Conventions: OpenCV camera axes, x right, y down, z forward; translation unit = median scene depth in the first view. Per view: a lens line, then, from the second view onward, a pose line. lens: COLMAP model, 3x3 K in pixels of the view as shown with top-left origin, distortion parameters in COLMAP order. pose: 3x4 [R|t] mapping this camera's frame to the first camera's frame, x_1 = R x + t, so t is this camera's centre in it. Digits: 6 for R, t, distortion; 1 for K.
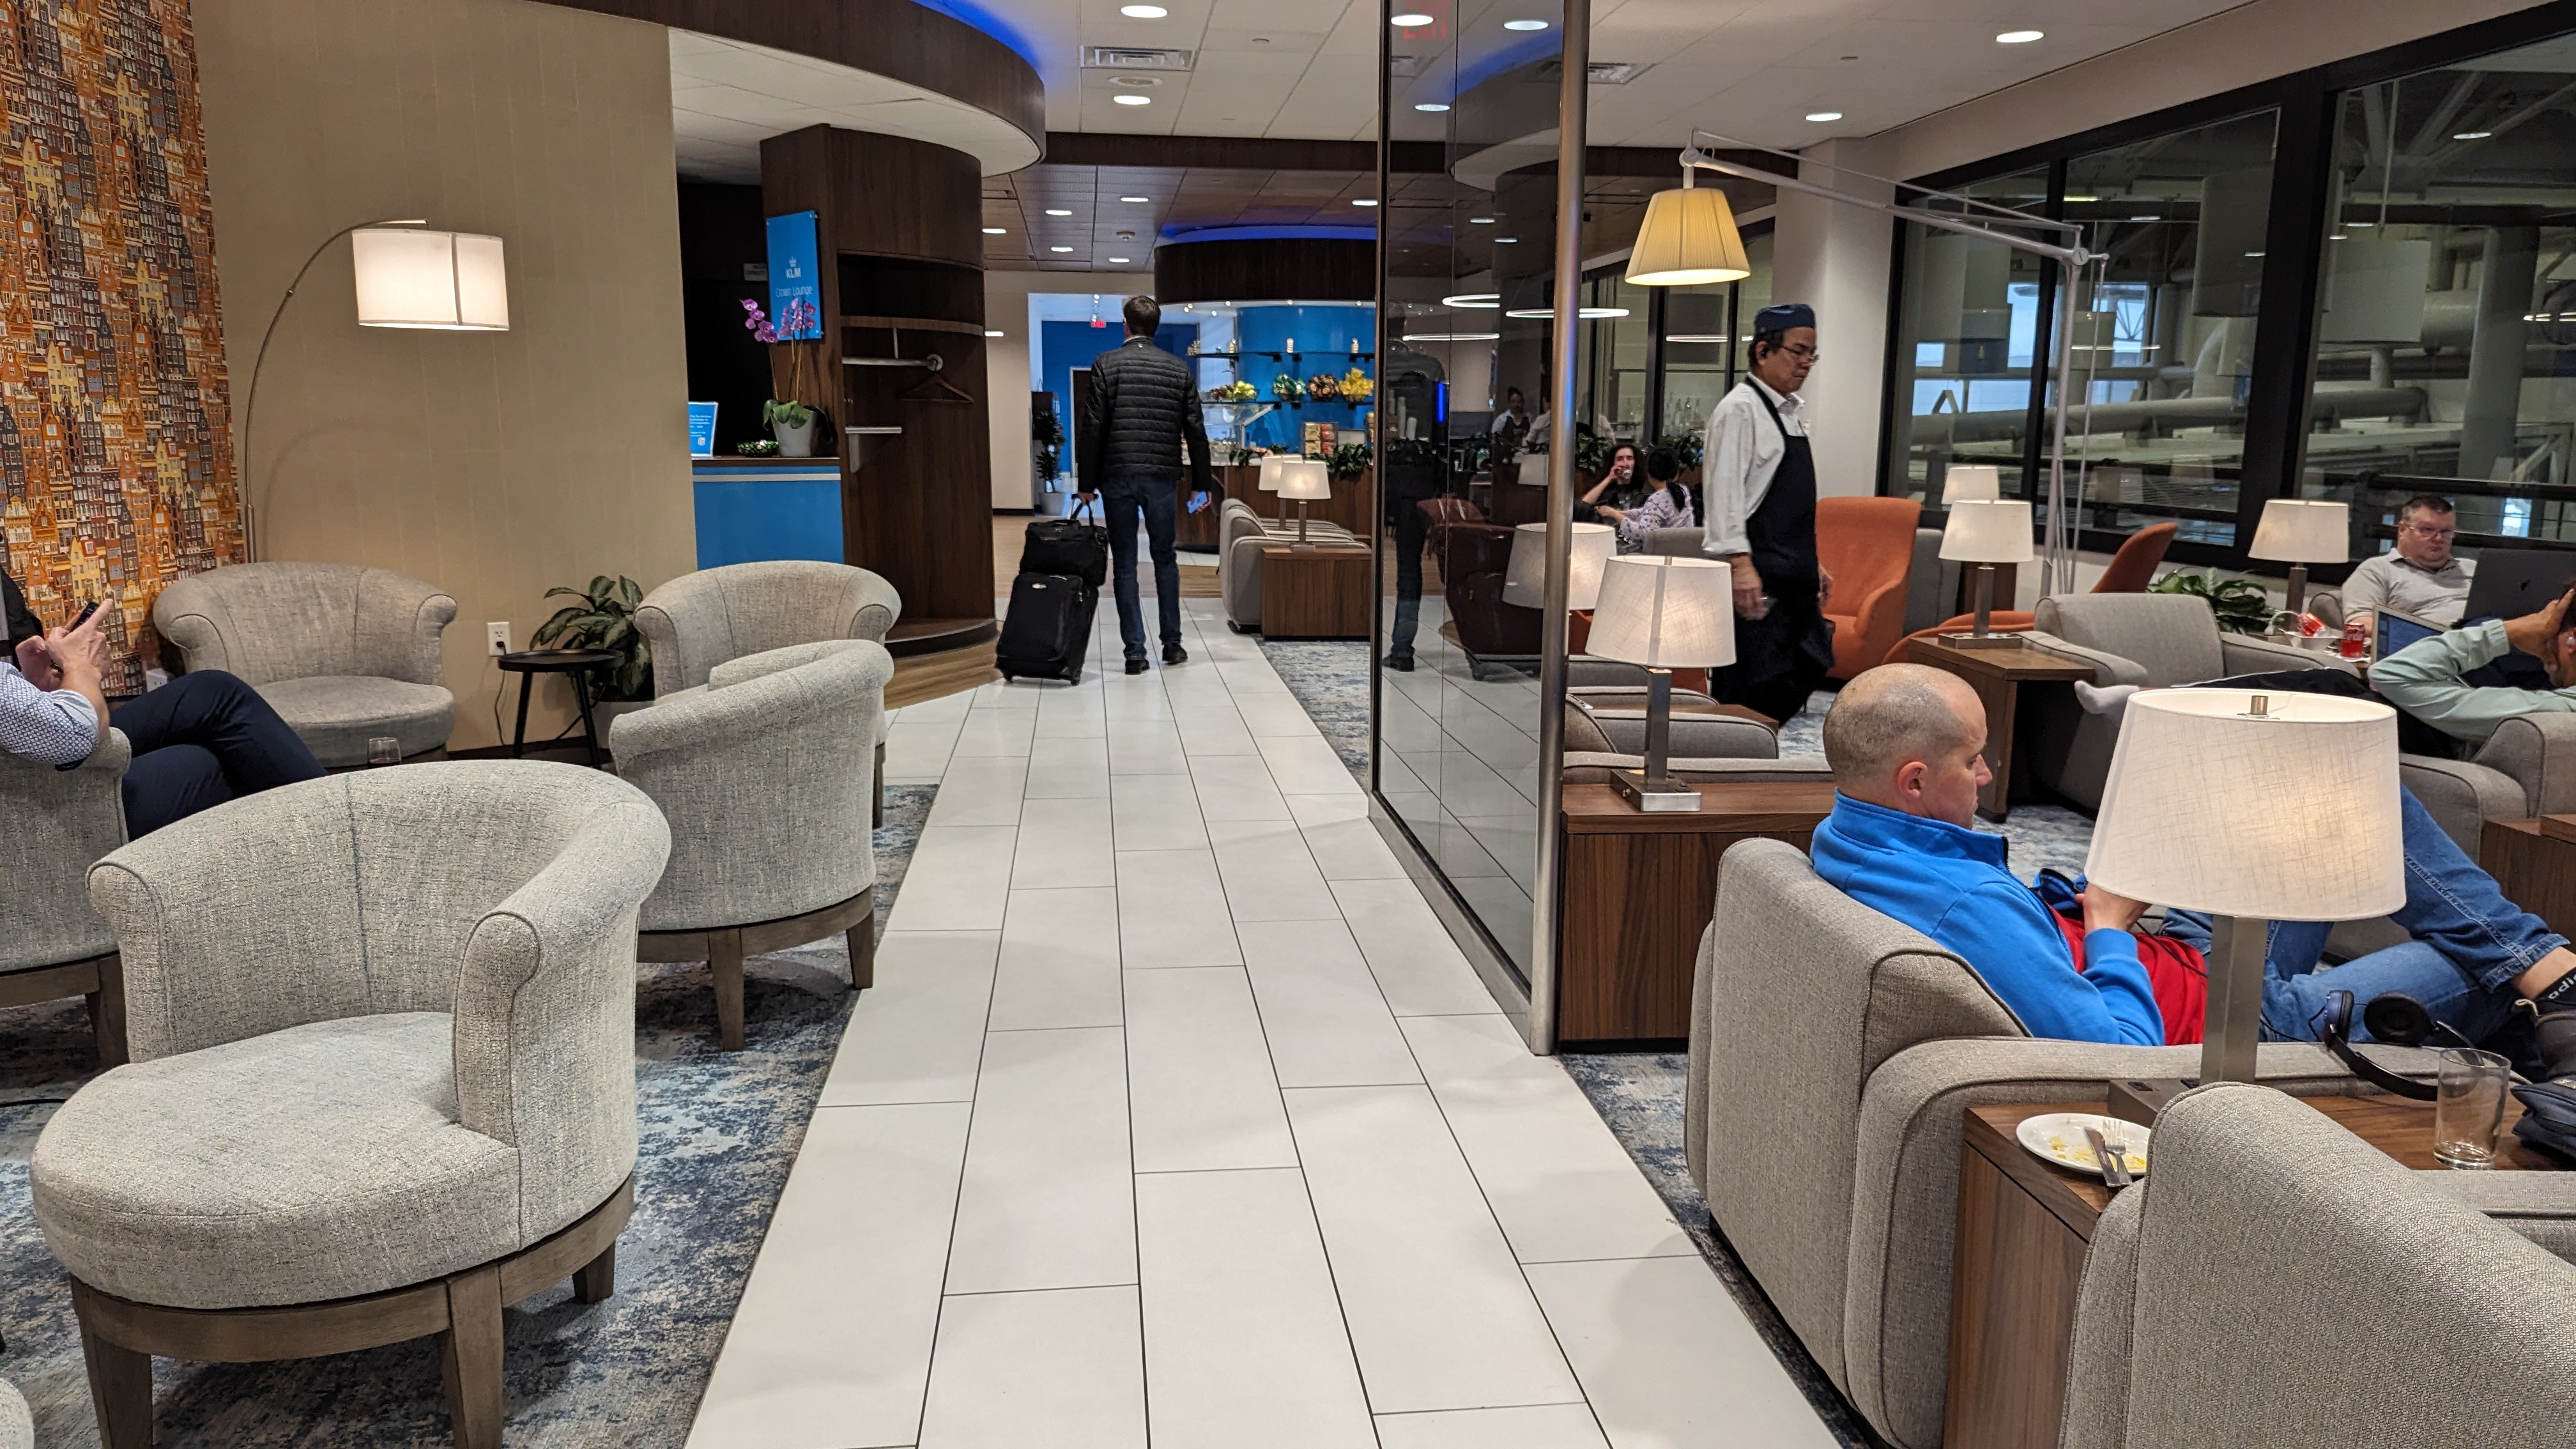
lens RADIAL K [[1827.1, 0, 1304.0], [0, 1827.1, 768.3], [0, 0, 1]] dist [0.053375, -0.049186]
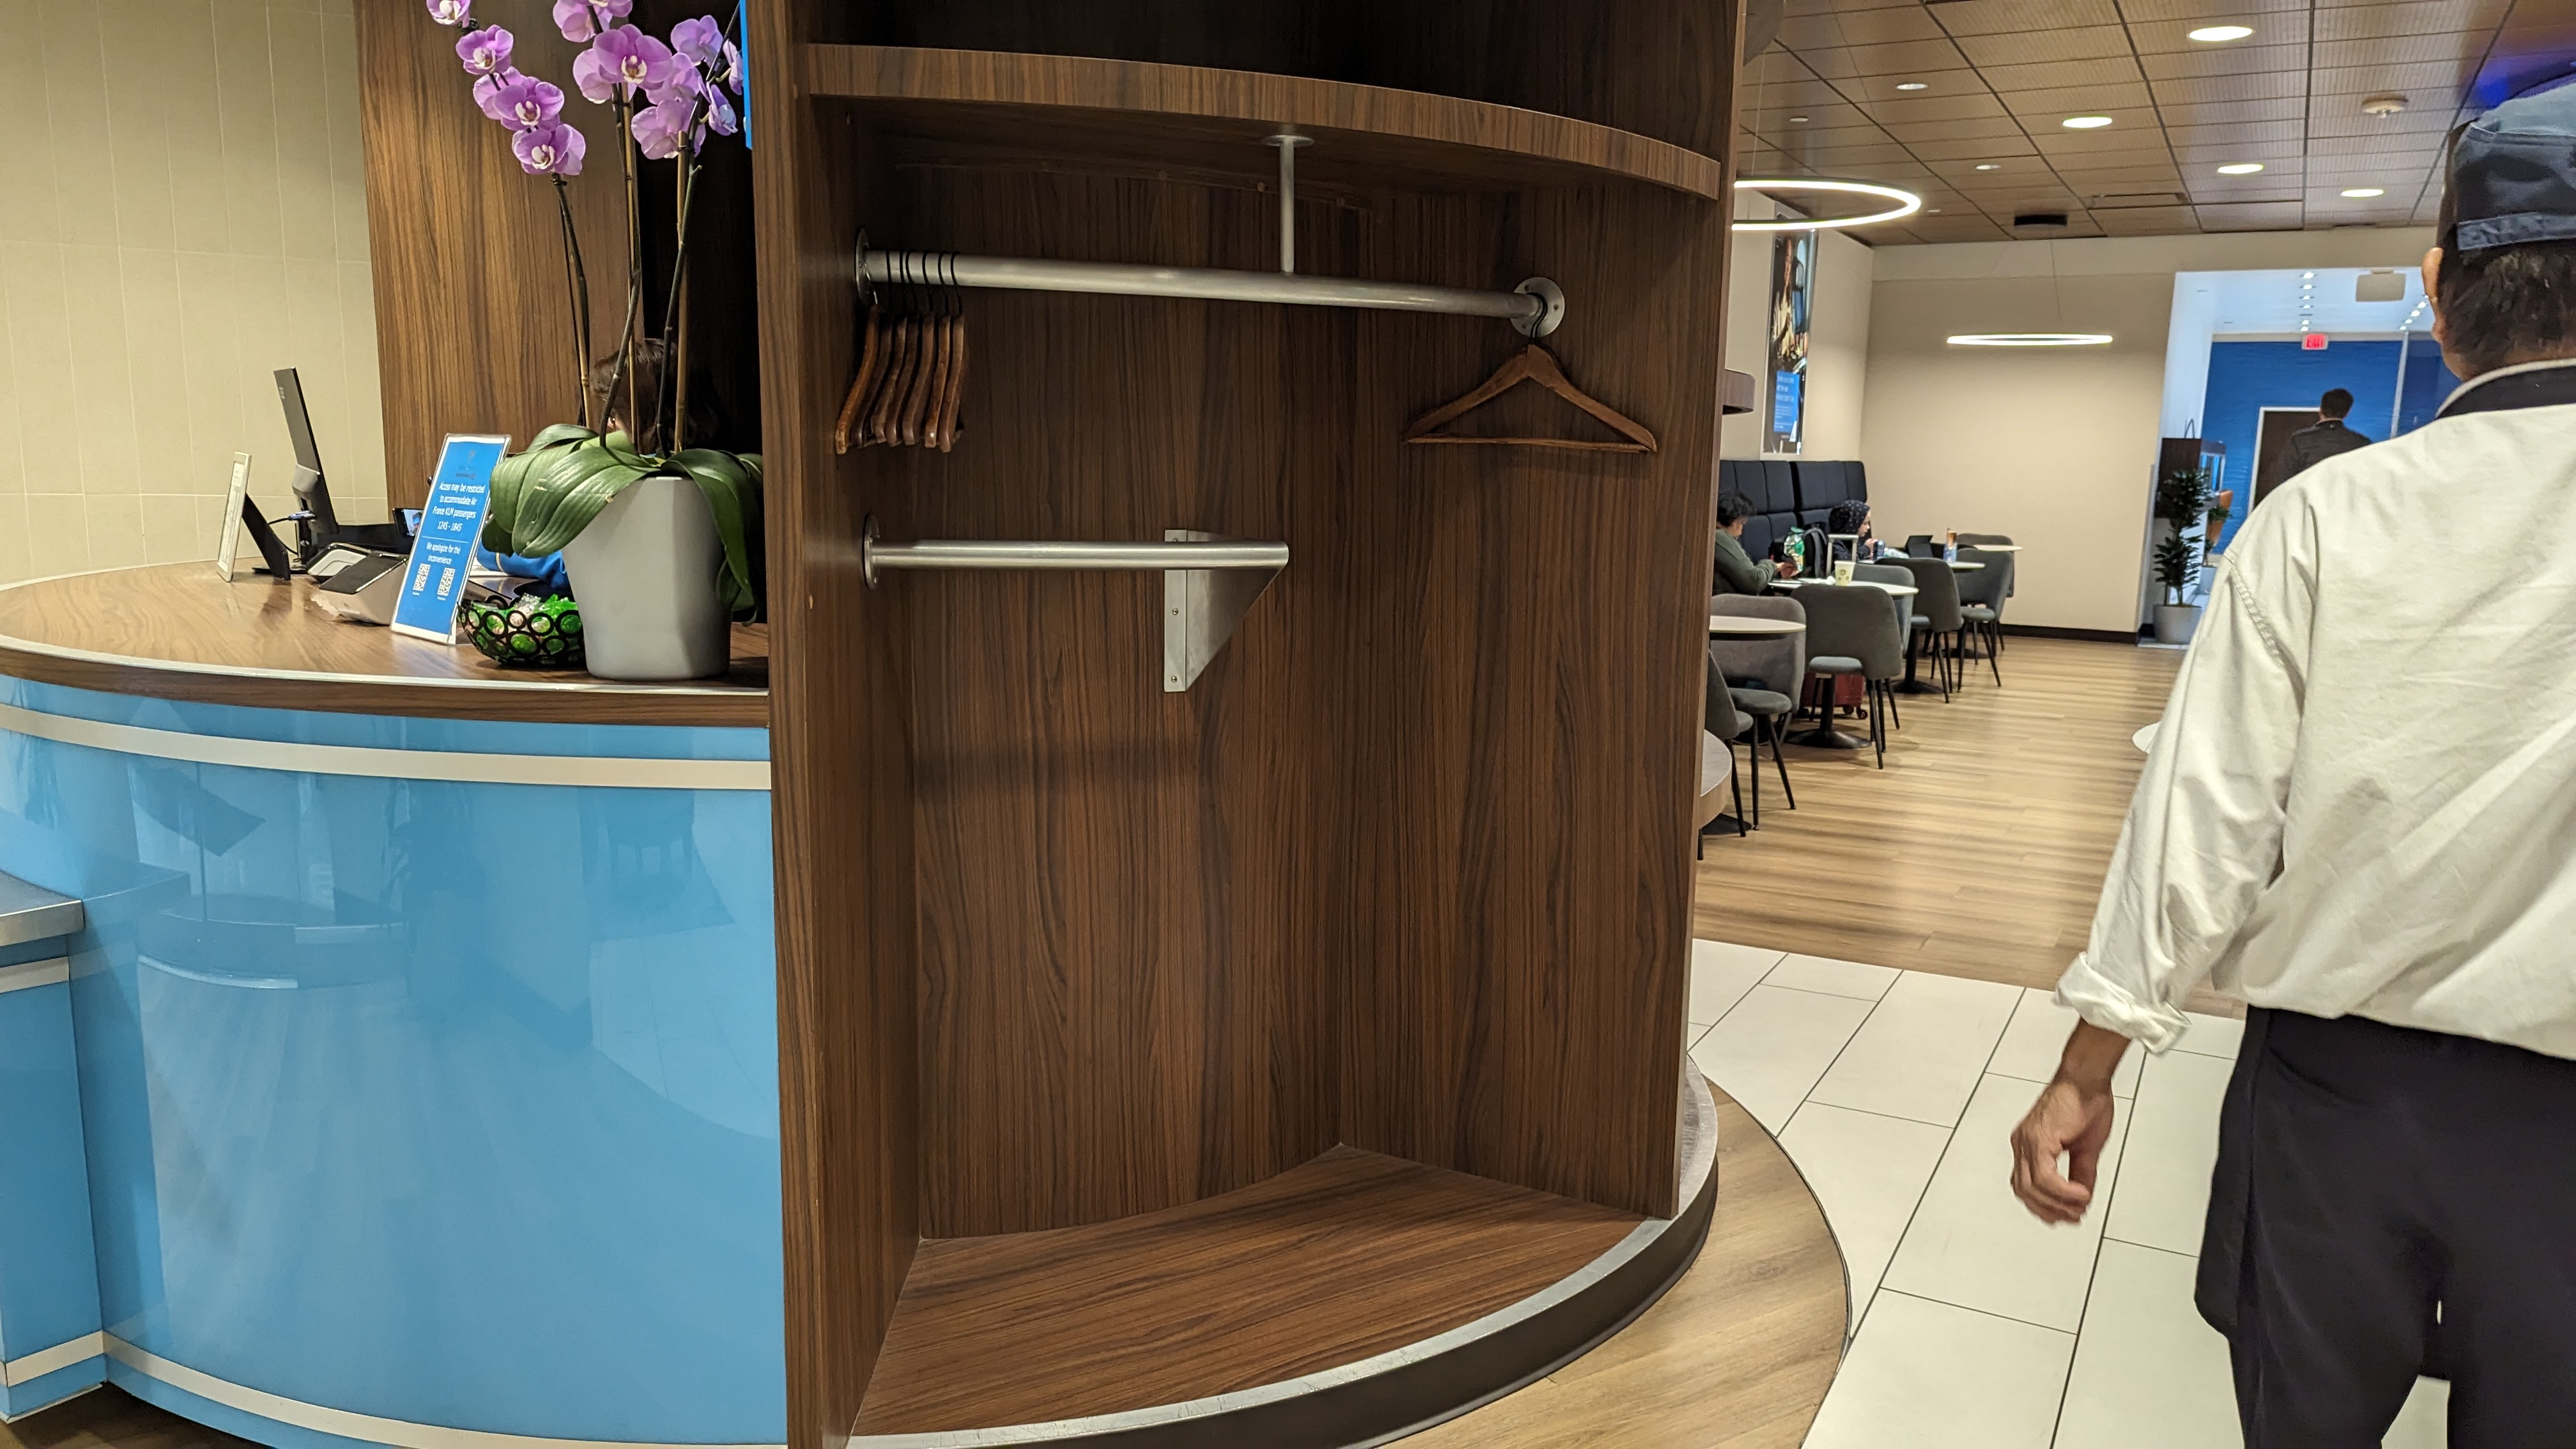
lens RADIAL K [[1827.1, 0, 1304.0], [0, 1827.1, 768.3], [0, 0, 1]] dist [0.053375, -0.049186]
pose [[0.823623, 0.109804, -0.556406, -0.077834], [-0.124942, 0.992105, 0.010841, -0.167655], [0.553203, 0.060590, 0.830840, 0.839385]]
